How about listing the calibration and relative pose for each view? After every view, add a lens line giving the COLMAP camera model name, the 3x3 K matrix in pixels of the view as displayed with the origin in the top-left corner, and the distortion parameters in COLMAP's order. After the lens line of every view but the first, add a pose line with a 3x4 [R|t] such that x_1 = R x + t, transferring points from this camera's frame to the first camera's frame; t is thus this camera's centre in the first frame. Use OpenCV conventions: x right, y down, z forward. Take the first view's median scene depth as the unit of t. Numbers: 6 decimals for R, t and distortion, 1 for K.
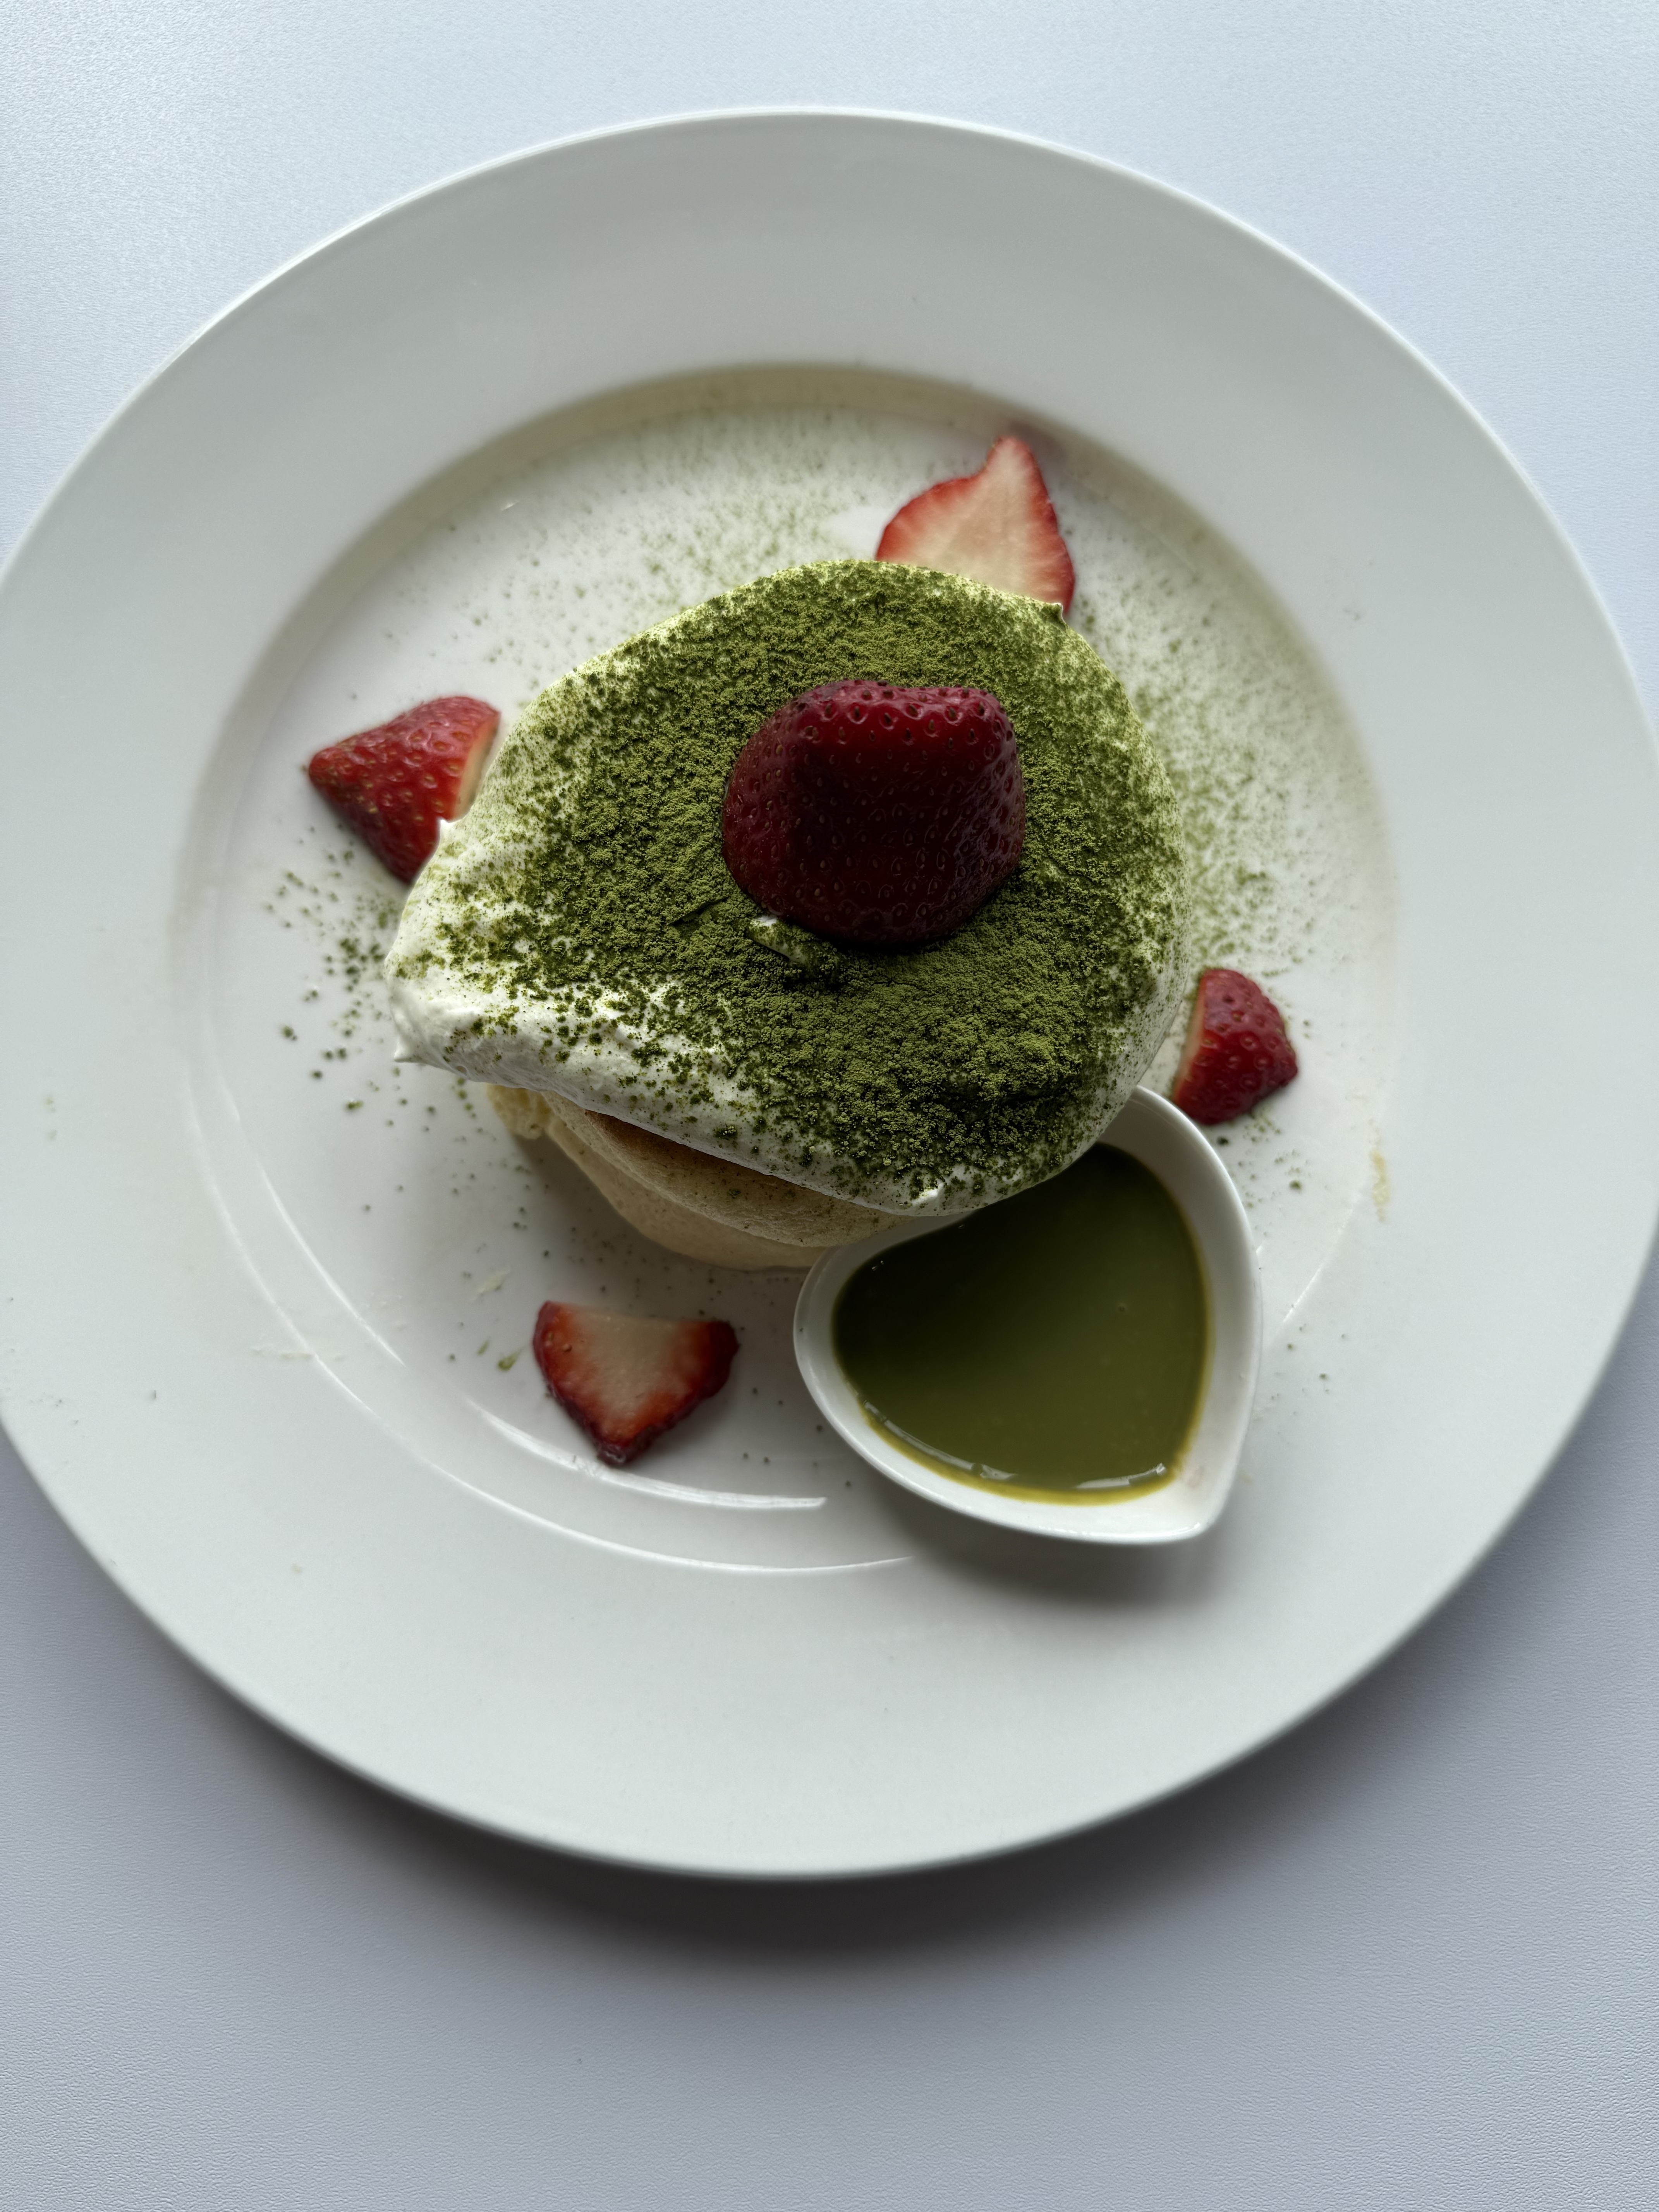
lens RADIAL K [[1547.8, 0, 822.3], [0, 1547.8, 1102.4], [0, 0, 1]] dist [0.042151, -0.001323]
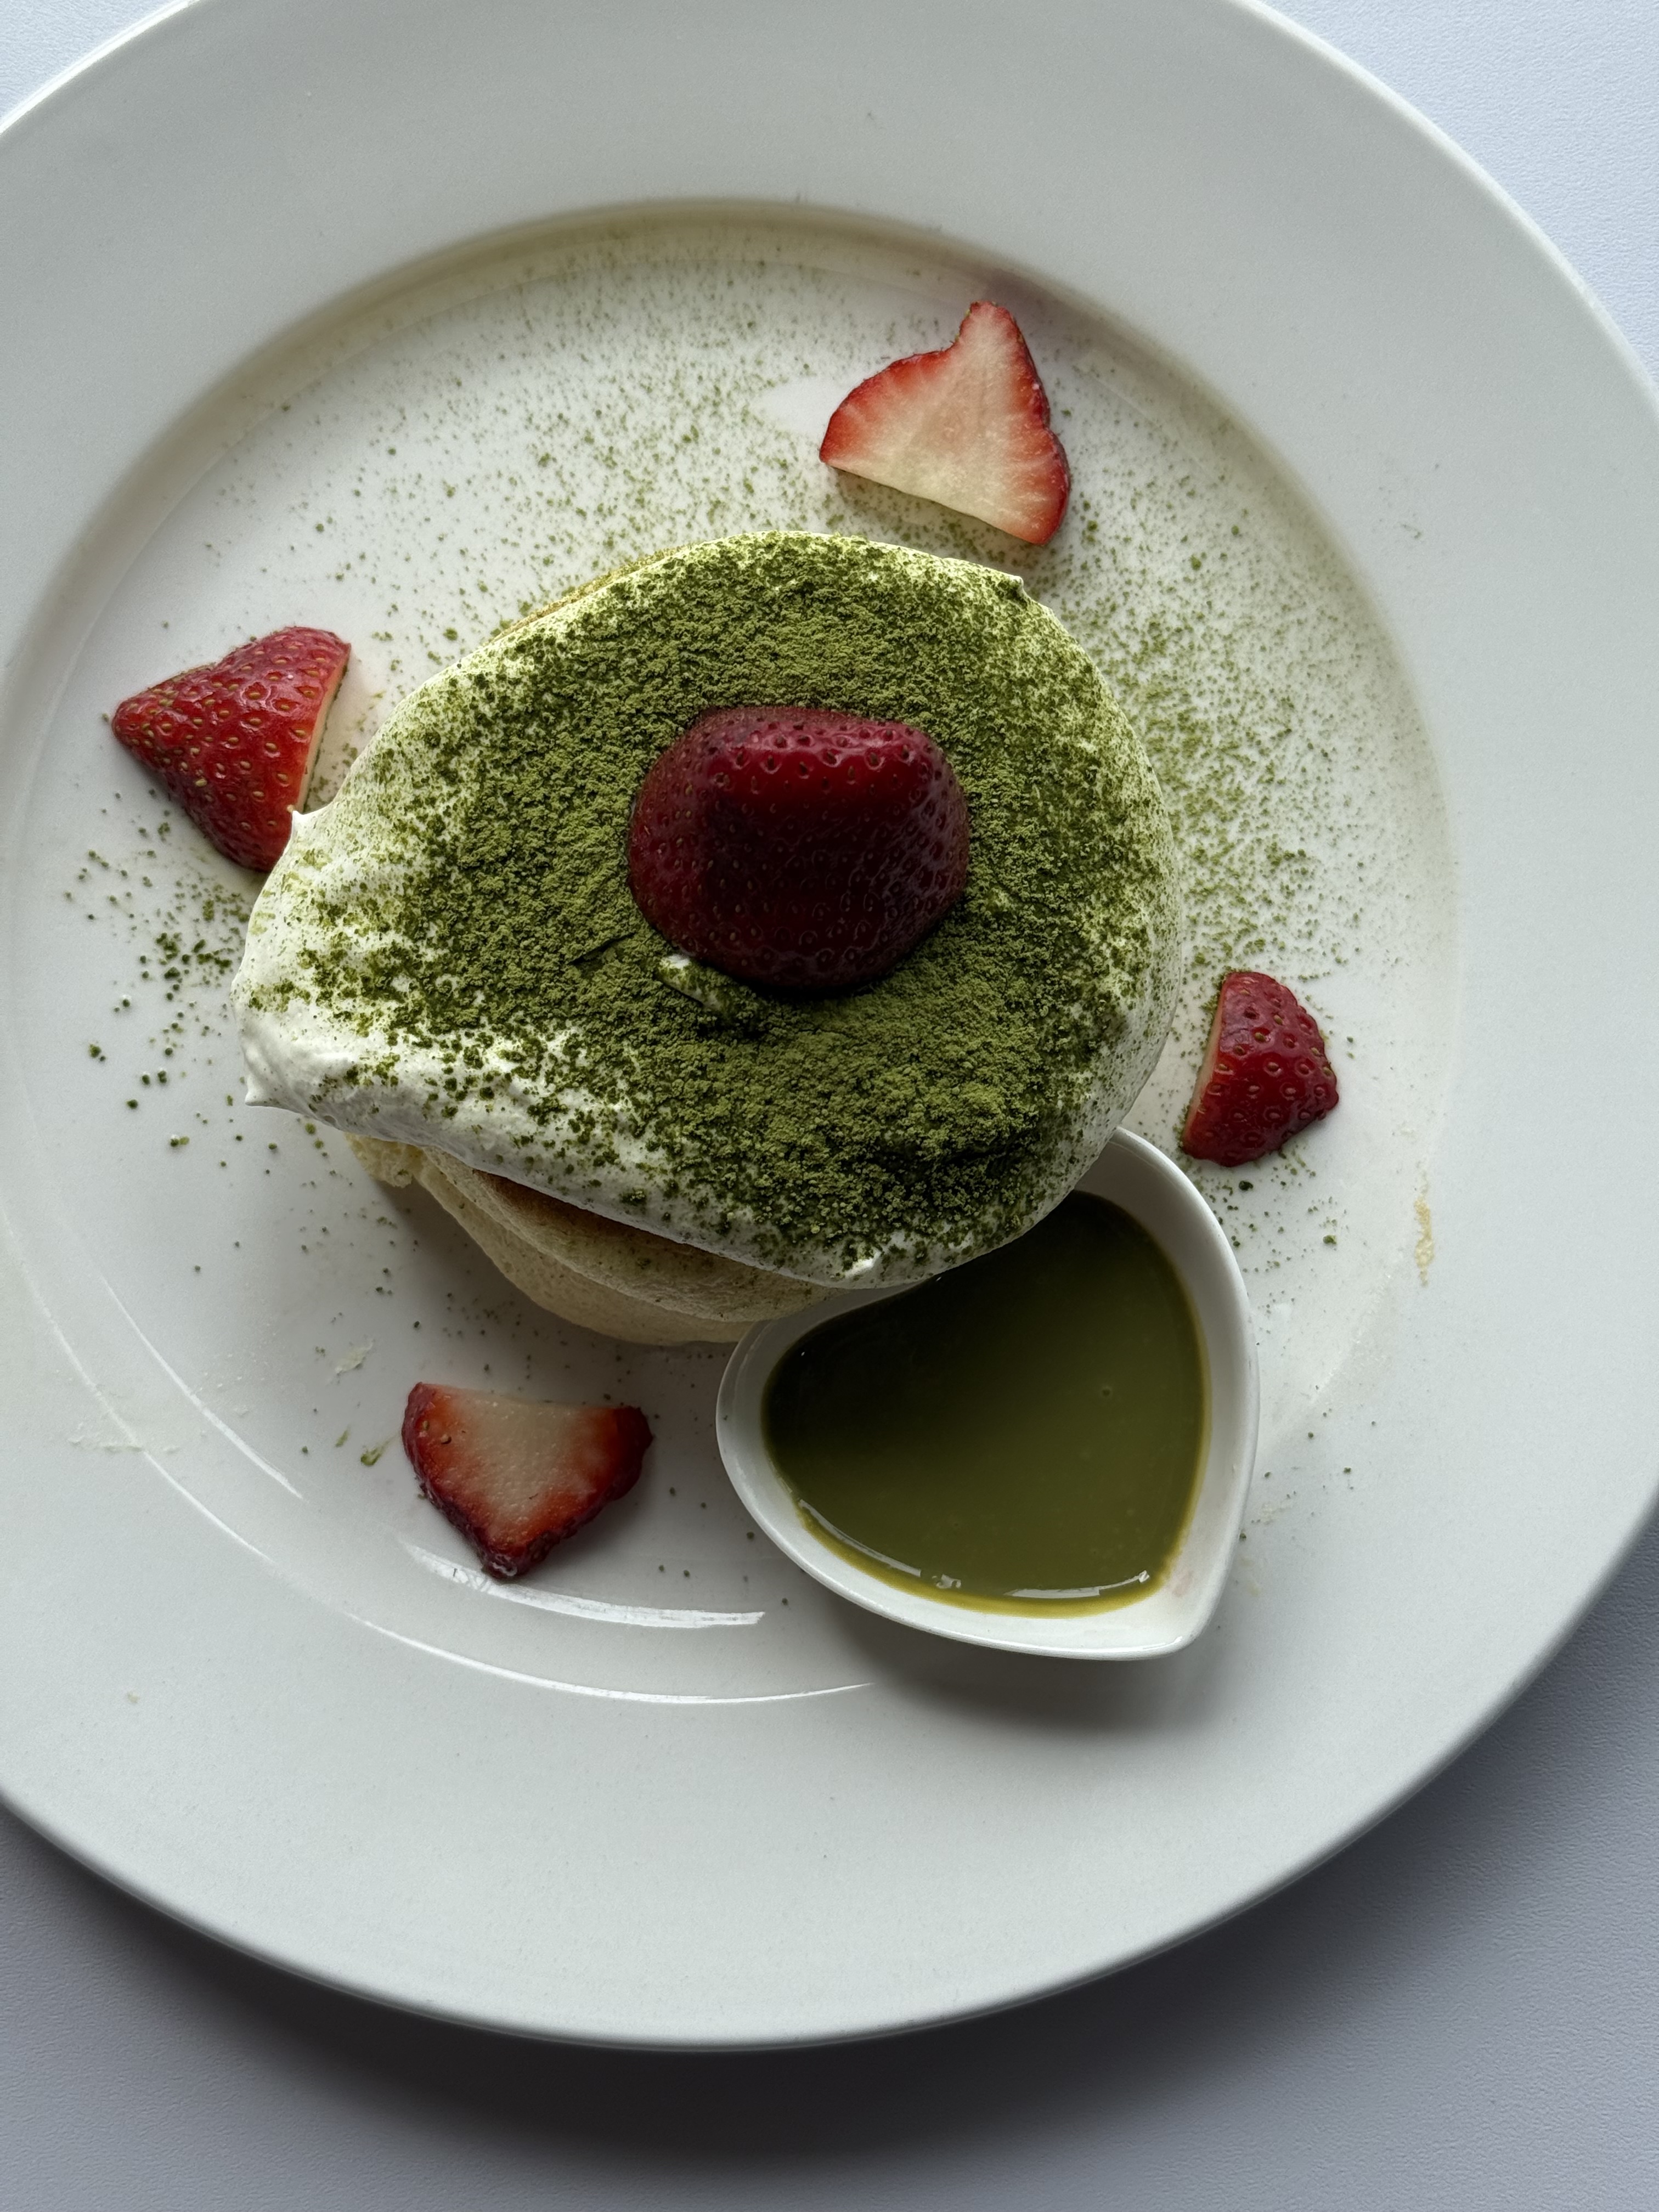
lens RADIAL K [[3088.0, 0, 834.5], [0, 3088.0, 1107.8], [0, 0, 1]] dist [-0.010005, 0.000000]
pose [[0.999995, -0.001754, -0.002478, 0.056096], [0.001864, 0.998986, 0.044975, -0.108185], [0.002397, -0.044979, 0.998985, -0.749102]]
